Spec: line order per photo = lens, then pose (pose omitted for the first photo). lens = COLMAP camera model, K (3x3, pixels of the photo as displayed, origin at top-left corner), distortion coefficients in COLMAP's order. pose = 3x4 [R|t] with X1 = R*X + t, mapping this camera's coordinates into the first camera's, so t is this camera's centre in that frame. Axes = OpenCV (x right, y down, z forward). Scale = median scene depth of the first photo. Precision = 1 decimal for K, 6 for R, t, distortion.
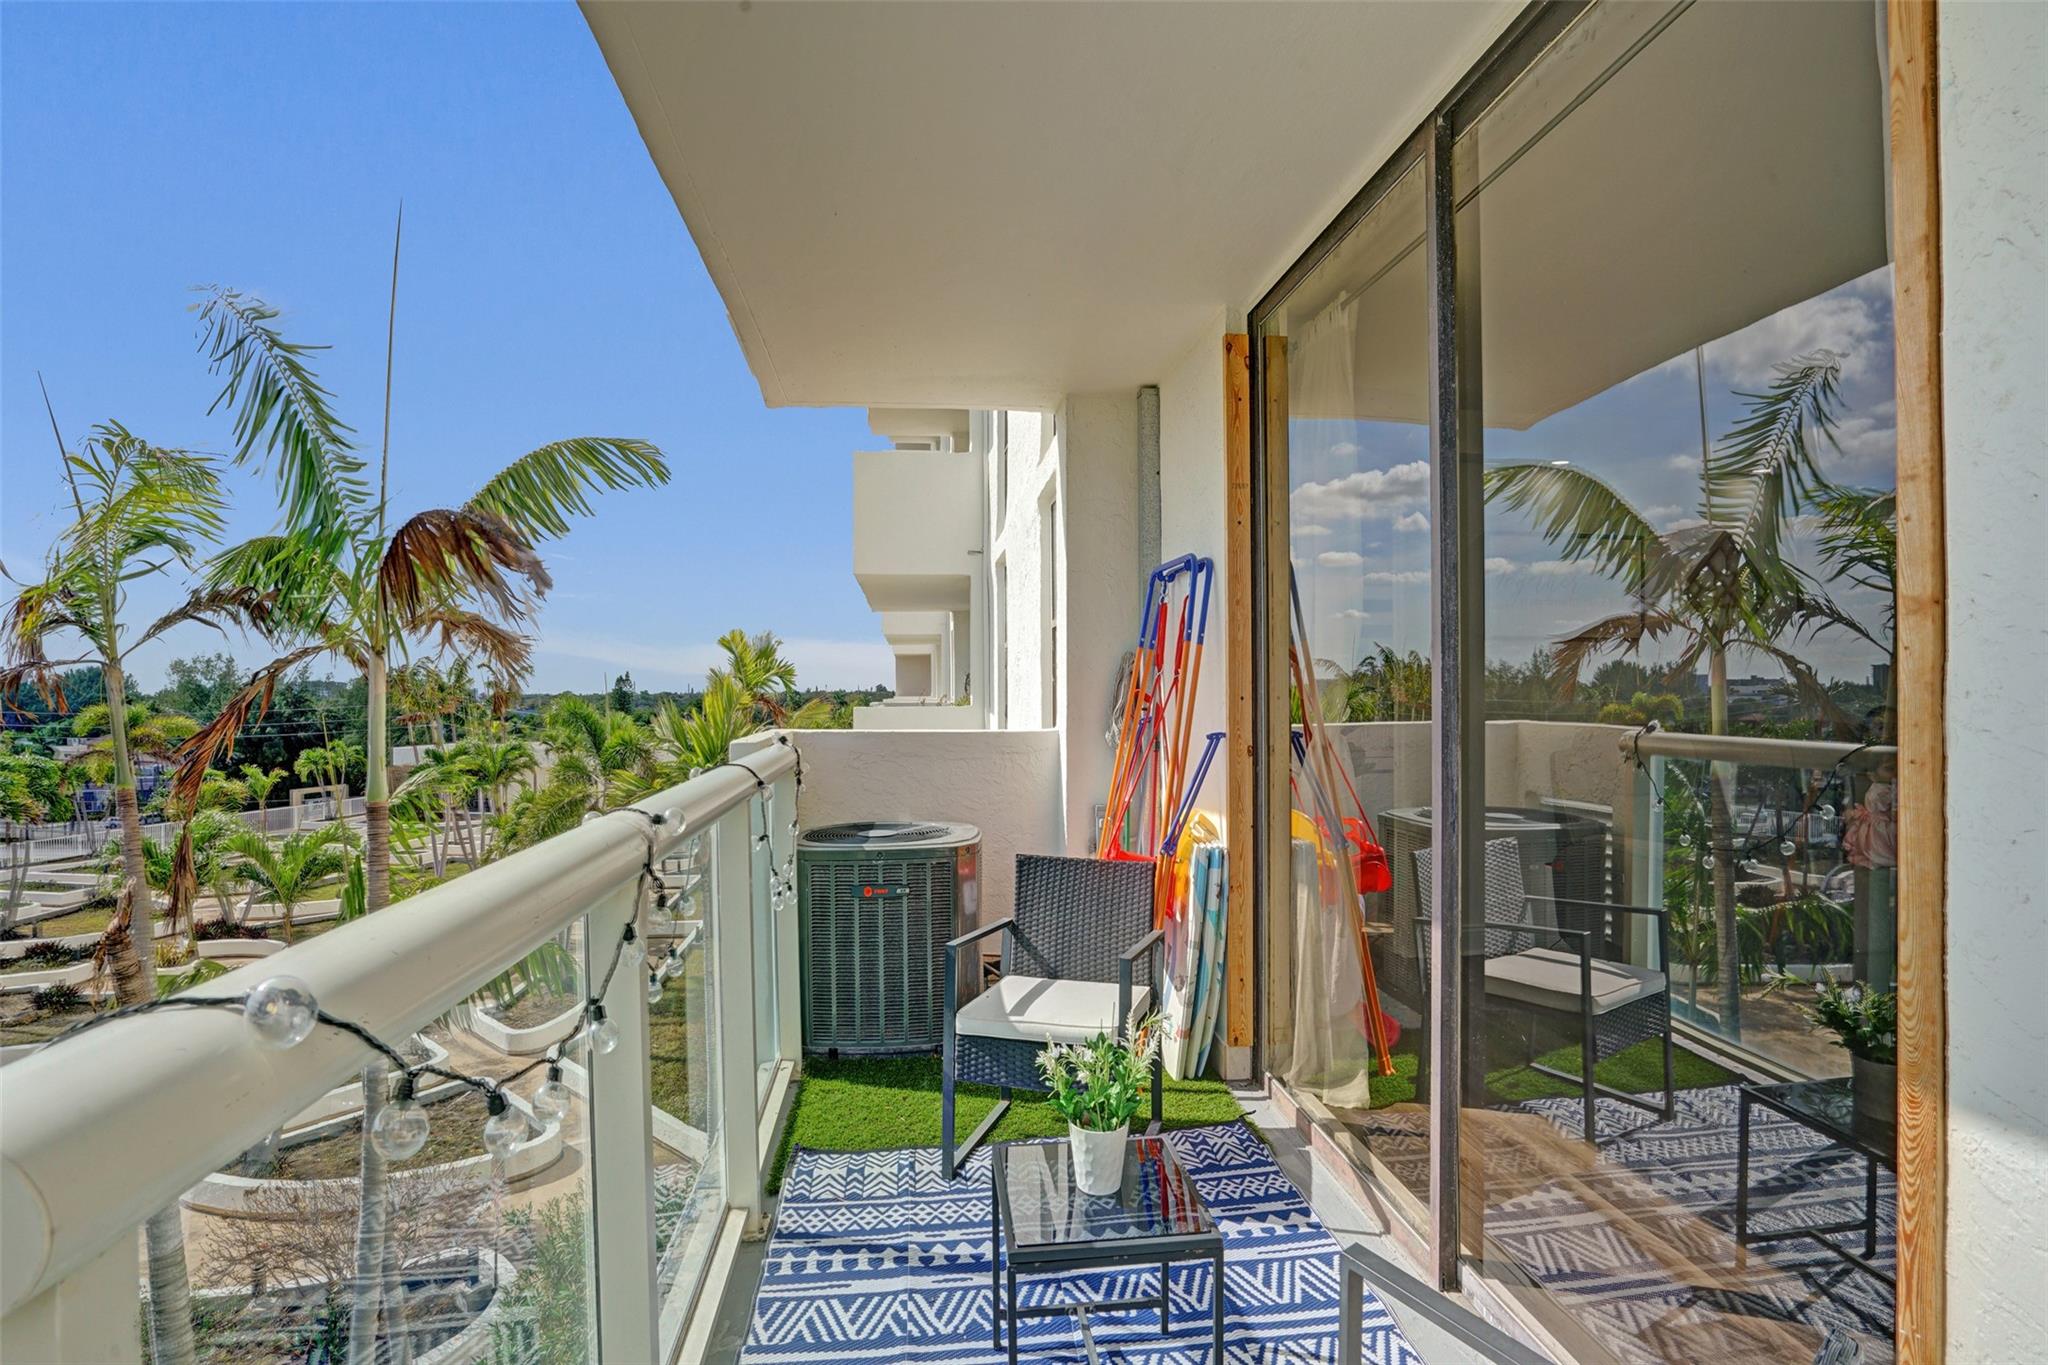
lens RADIAL K [[954.1, 0, 1034.0], [0, 954.1, 690.3], [0, 0, 1]] dist [-0.045354, 0.014653]
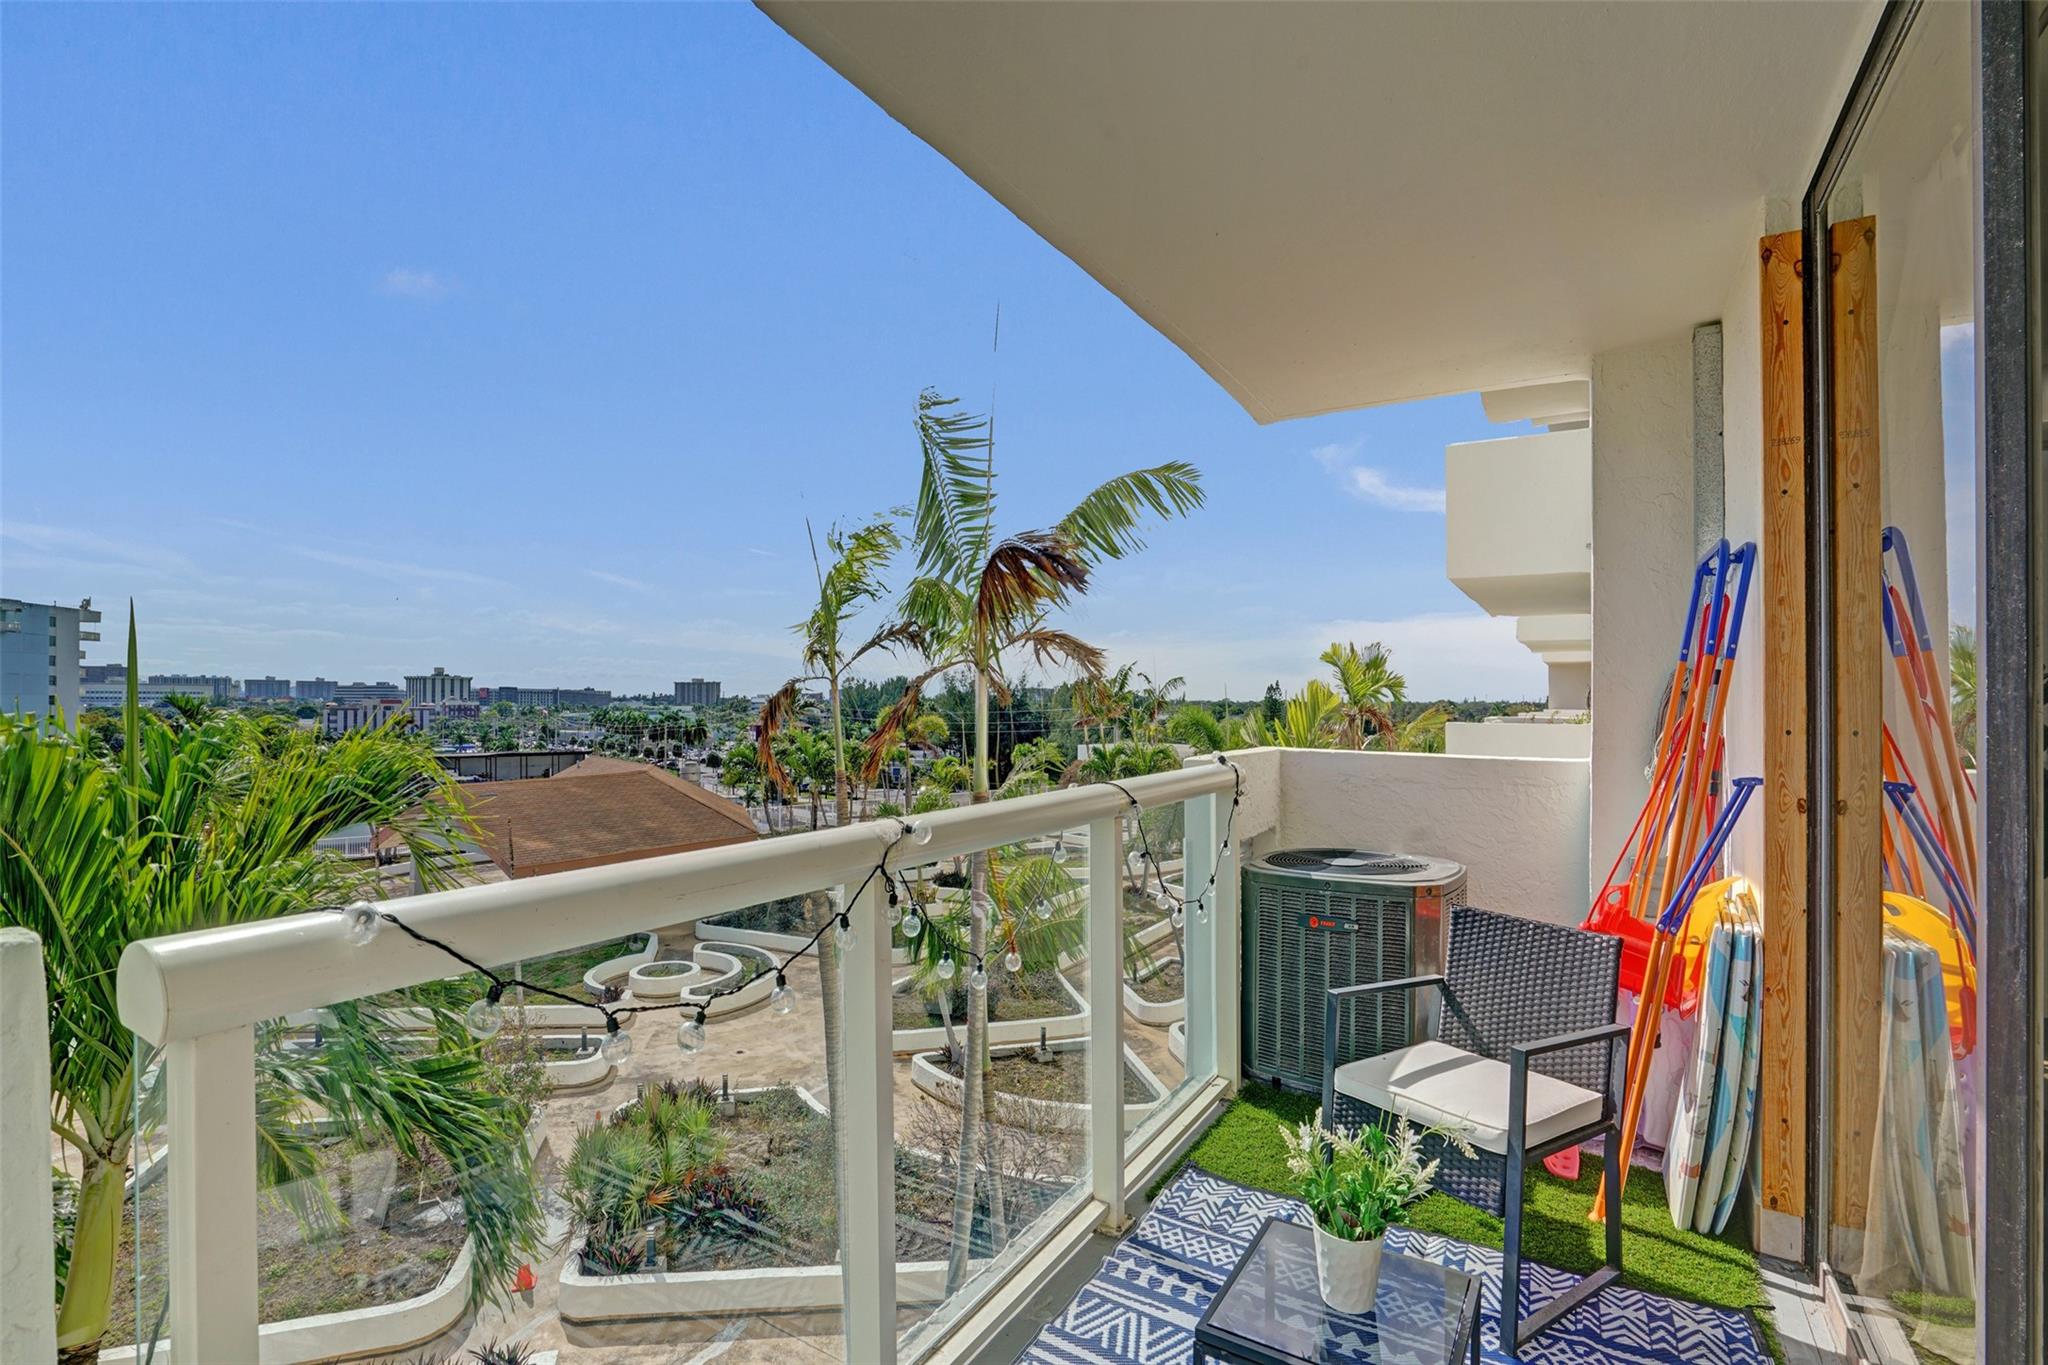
lens RADIAL K [[954.1, 0, 1018.4], [0, 954.1, 686.6], [0, 0, 1]] dist [-0.045354, 0.014653]
pose [[0.779978, 0.003167, -0.625799, 0.207674], [-0.011428, 0.999893, -0.009184, -0.013502], [0.625702, 0.014315, 0.779930, 0.077765]]
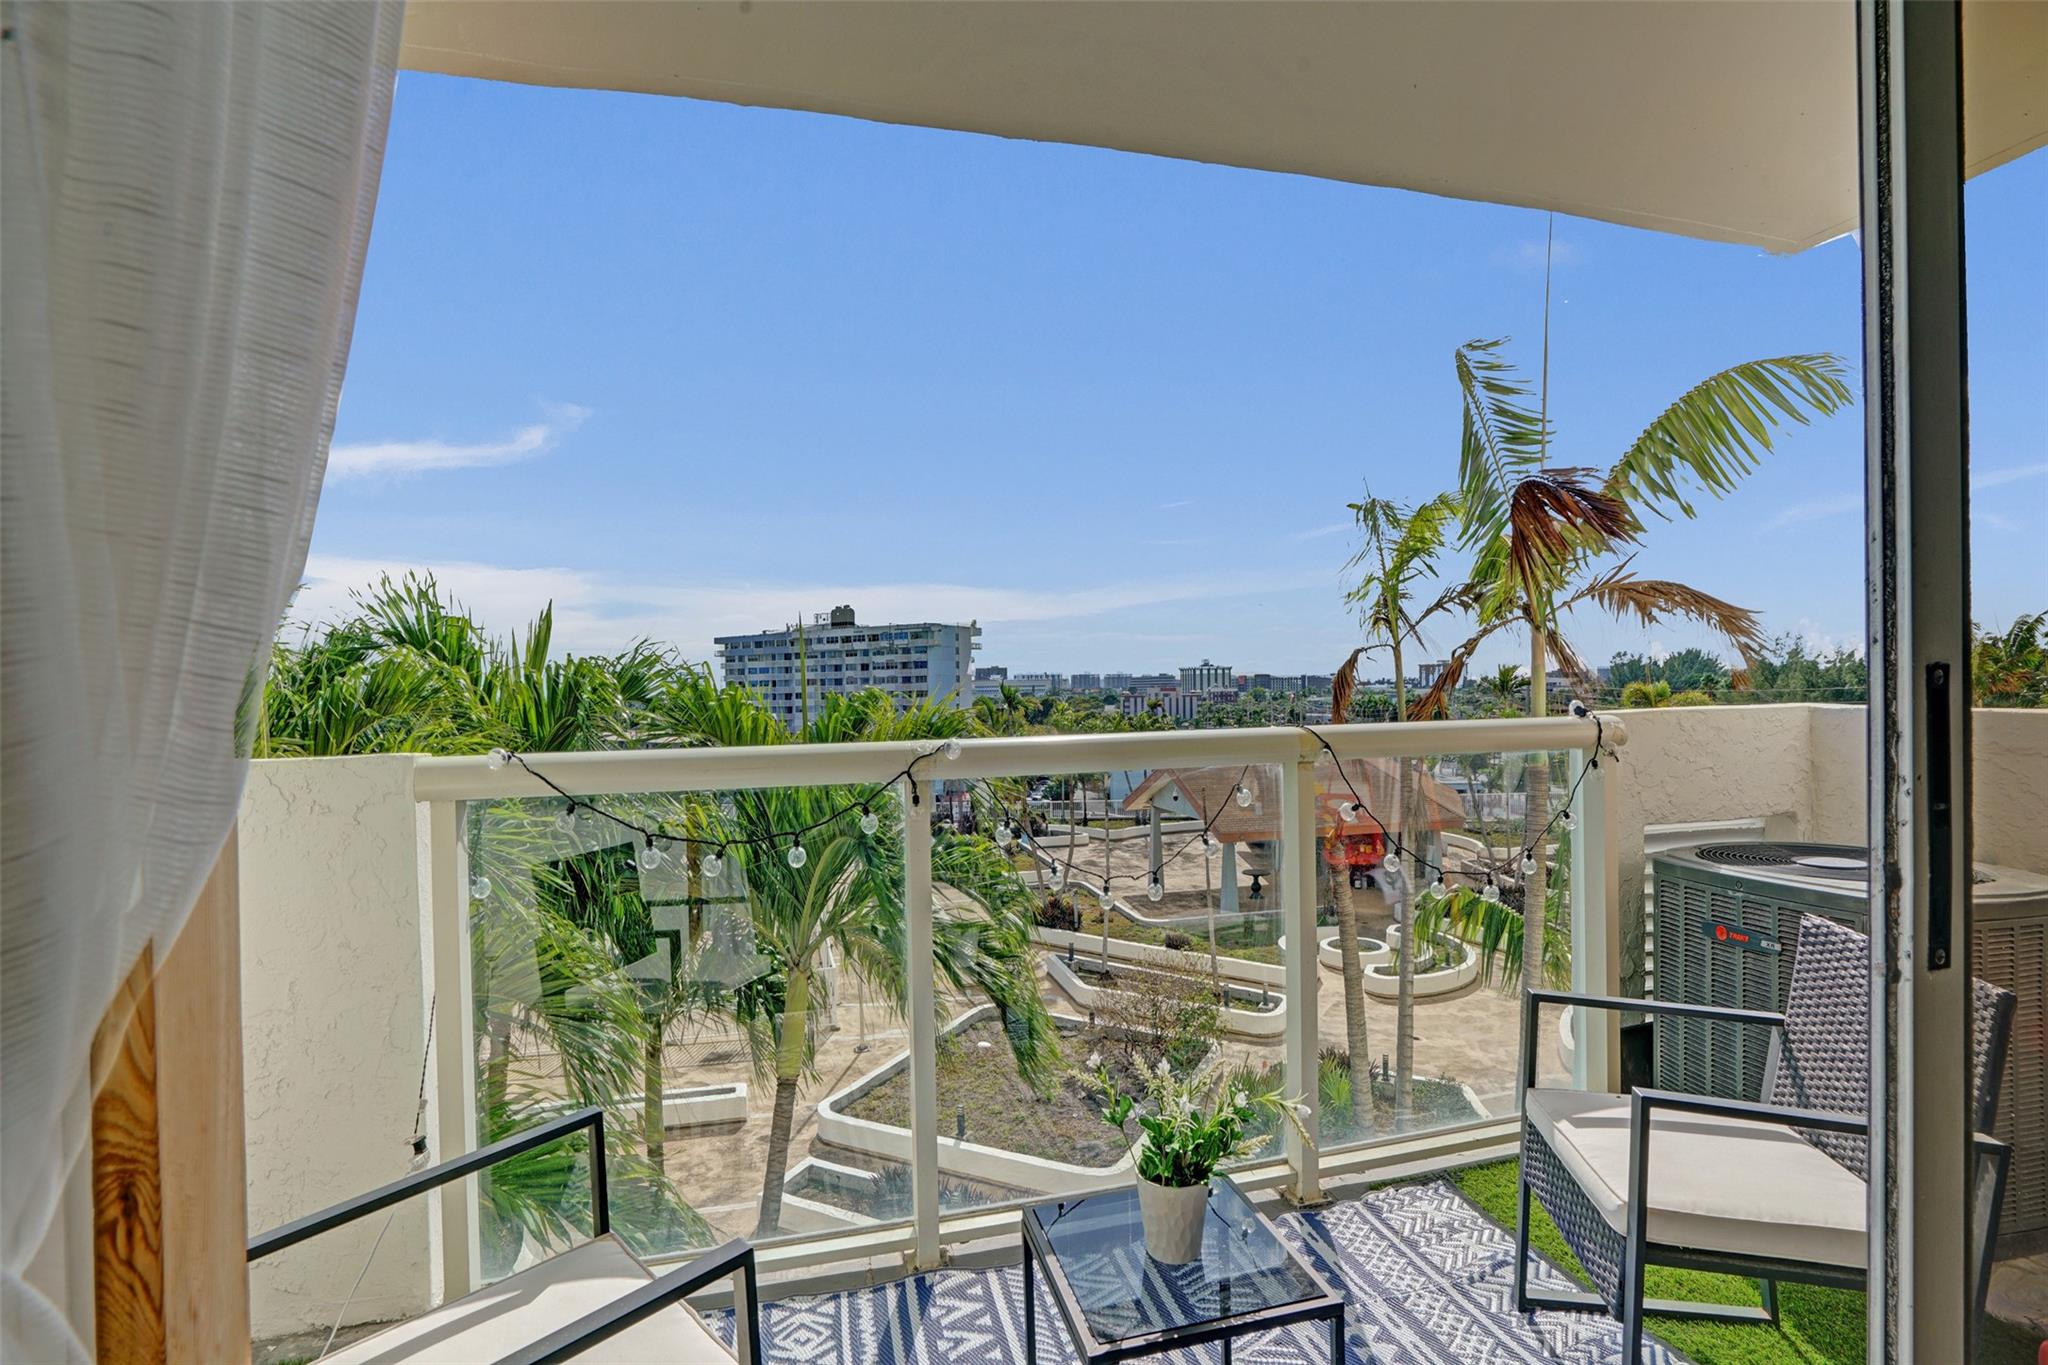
lens RADIAL K [[954.1, 0, 1015.9], [0, 954.1, 682.3], [0, 0, 1]] dist [-0.045354, 0.014653]
pose [[0.136013, -0.001097, -0.990706, 0.482117], [0.015928, 0.999873, 0.001080, 0.020077], [0.990579, -0.015926, 0.136013, 0.435513]]
